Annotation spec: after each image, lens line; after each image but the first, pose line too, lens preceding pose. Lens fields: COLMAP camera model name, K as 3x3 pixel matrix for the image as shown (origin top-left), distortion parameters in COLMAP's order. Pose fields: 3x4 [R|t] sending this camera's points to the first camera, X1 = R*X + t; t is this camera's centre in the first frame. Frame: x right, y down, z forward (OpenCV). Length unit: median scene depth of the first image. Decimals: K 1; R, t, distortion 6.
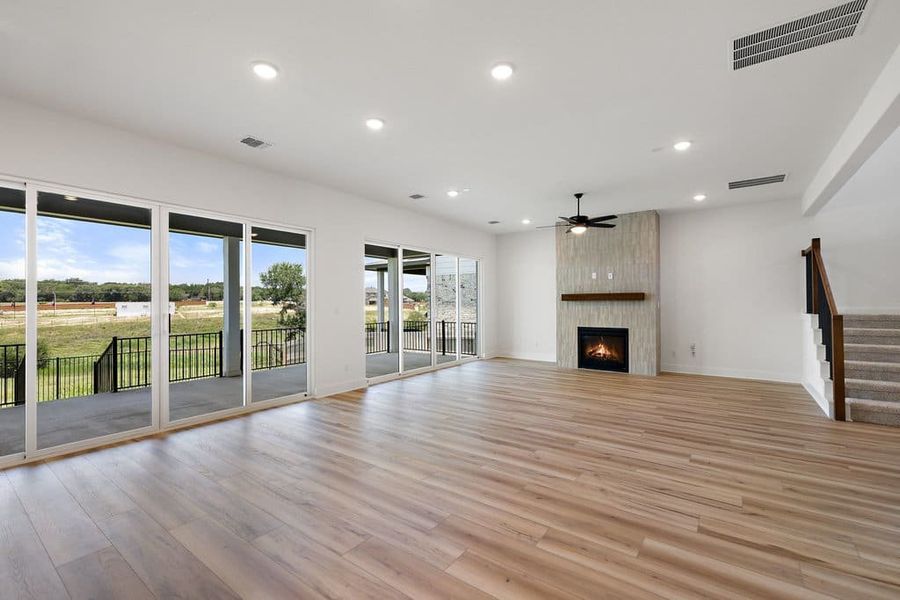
lens RADIAL K [[387.1, 0, 456.5], [0, 387.1, 302.0], [0, 0, 1]] dist [0.001840, 0.000173]
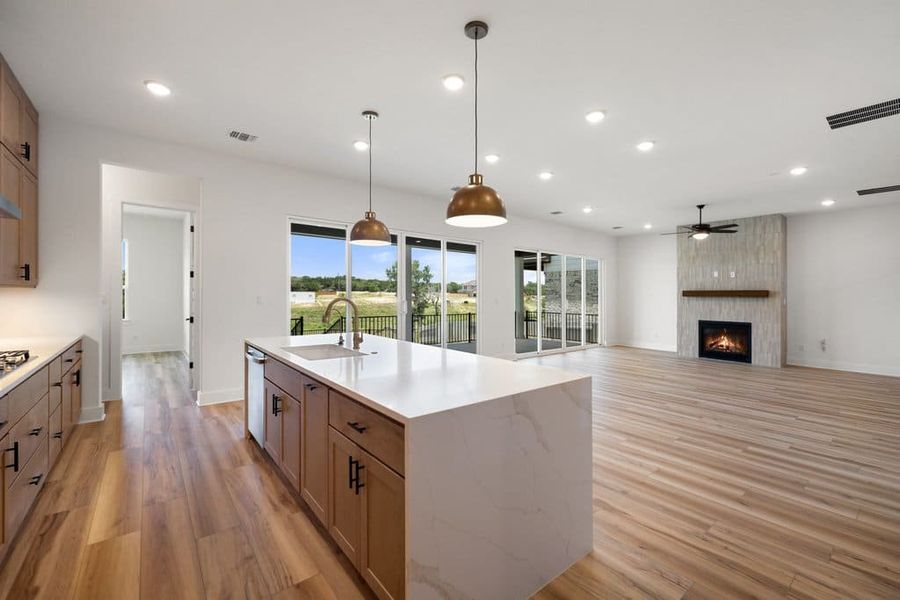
lens RADIAL K [[379.1, 0, 455.4], [0, 379.1, 290.1], [0, 0, 1]] dist [0.000262, 0.000090]
pose [[0.965436, 0.011705, -0.260376, -0.084540], [-0.014973, 0.999832, -0.010572, 0.000097], [0.260208, 0.014105, 0.965449, -0.250581]]
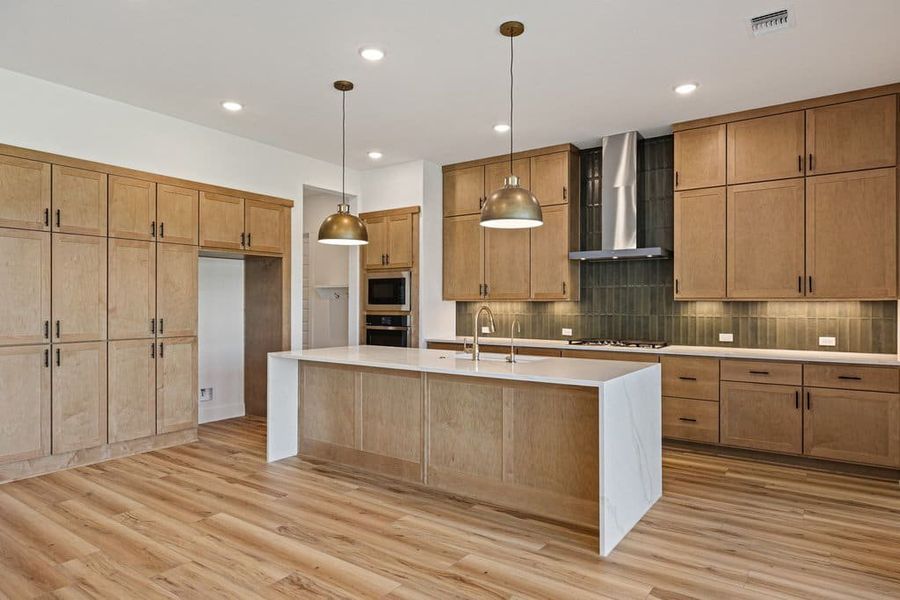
lens RADIAL K [[539.7, 0, 451.5], [0, 539.7, 305.3], [0, 0, 1]] dist [0.000759, -0.000011]
pose [[-0.999966, 0.003338, -0.007605, -0.264852], [0.003341, 0.999994, -0.000311, 0.004910], [0.007604, -0.000337, -0.999971, 0.665484]]
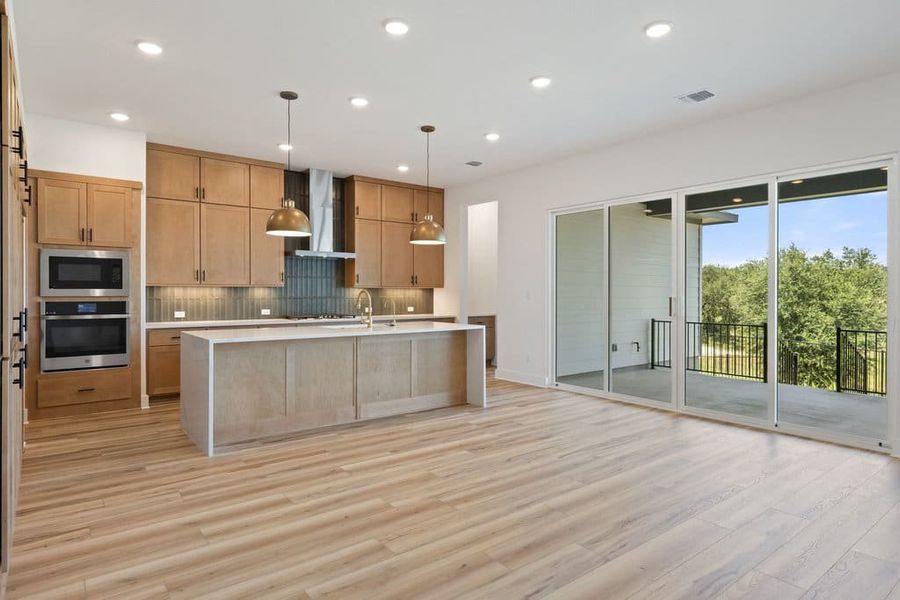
lens RADIAL K [[510.9, 0, 454.7], [0, 510.9, 295.0], [0, 0, 1]] dist [0.002006, 0.000322]
pose [[-0.277426, 0.009119, -0.960704, 0.394882], [0.001979, 0.999958, 0.008920, 0.005965], [0.960745, 0.000573, -0.277433, 0.449949]]
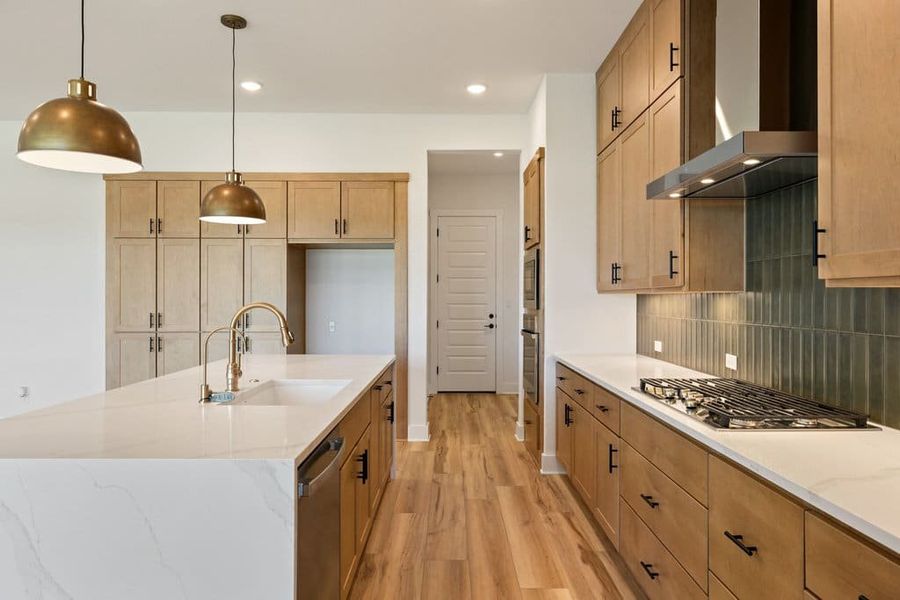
lens RADIAL K [[599.3, 0, 453.7], [0, 599.3, 297.5], [0, 0, 1]] dist [-0.003055, -0.000247]
pose [[-0.590983, 0.005285, 0.806667, -0.673970], [-0.000145, 0.999978, -0.006657, 0.004922], [-0.806684, -0.004052, -0.590969, 0.229413]]
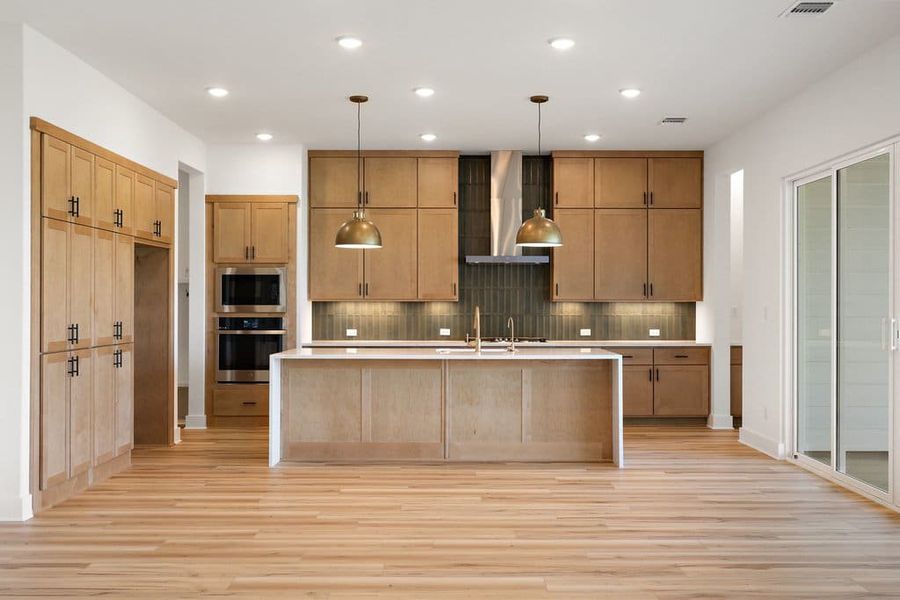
lens RADIAL K [[872.1, 0, 457.8], [0, 872.1, 303.3], [0, 0, 1]] dist [0.002155, 0.002359]
pose [[-0.810568, 0.003038, -0.585636, 0.342476], [0.004373, 0.999990, -0.000864, 0.002639], [0.585628, -0.003261, -0.810574, 0.959181]]
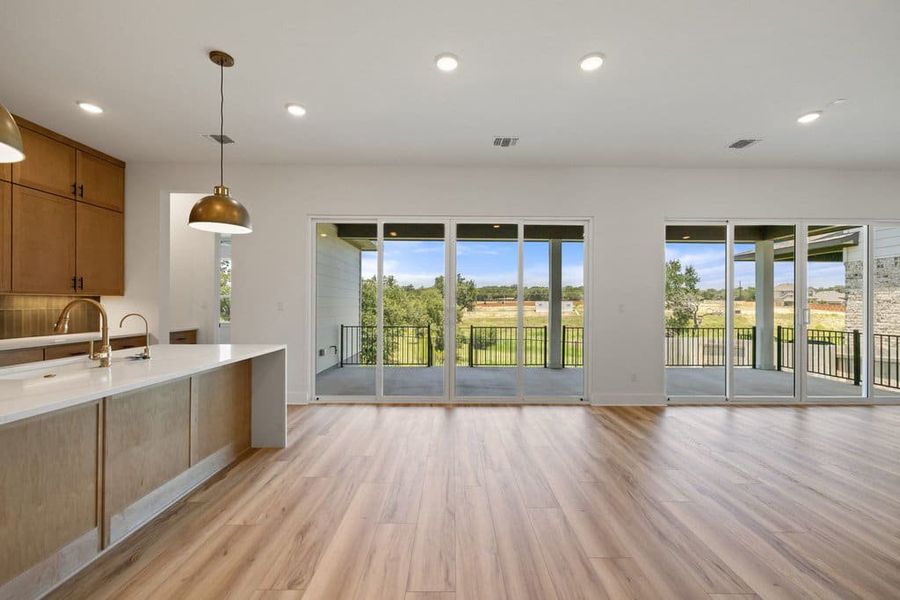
lens RADIAL K [[379.4, 0, 453.9], [0, 379.4, 303.1], [0, 0, 1]] dist [0.000676, 0.000061]
pose [[0.588172, 0.007422, -0.808702, 0.120437], [-0.005105, 0.999972, 0.005464, 0.006017], [0.808720, 0.000915, 0.588193, 0.168151]]
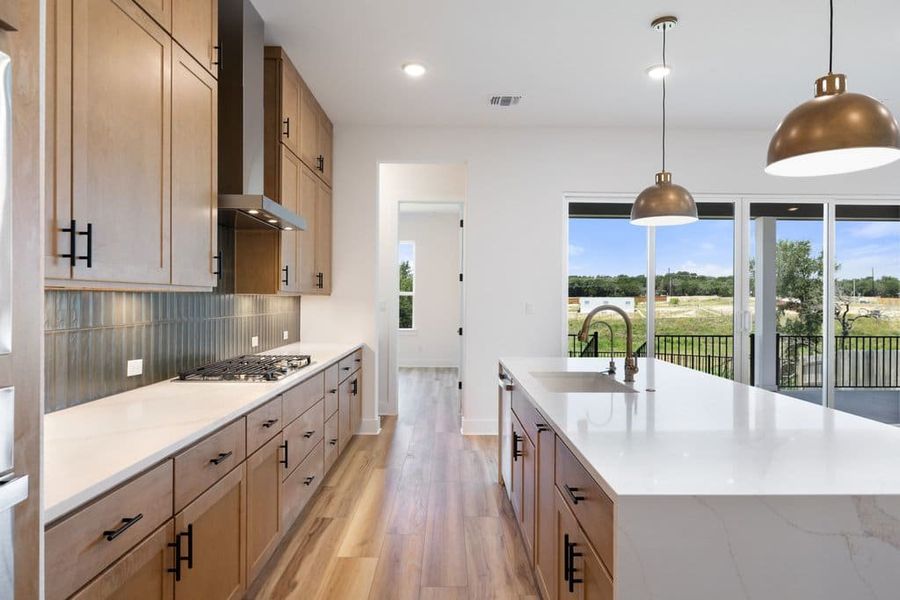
lens RADIAL K [[554.4, 0, 452.3], [0, 554.4, 296.7], [0, 0, 1]] dist [-0.003877, -0.001034]
pose [[0.591501, 0.004767, -0.806290, -0.046096], [-0.006745, 0.999977, 0.000964, -0.000056], [0.806276, 0.004868, 0.591520, -0.219790]]
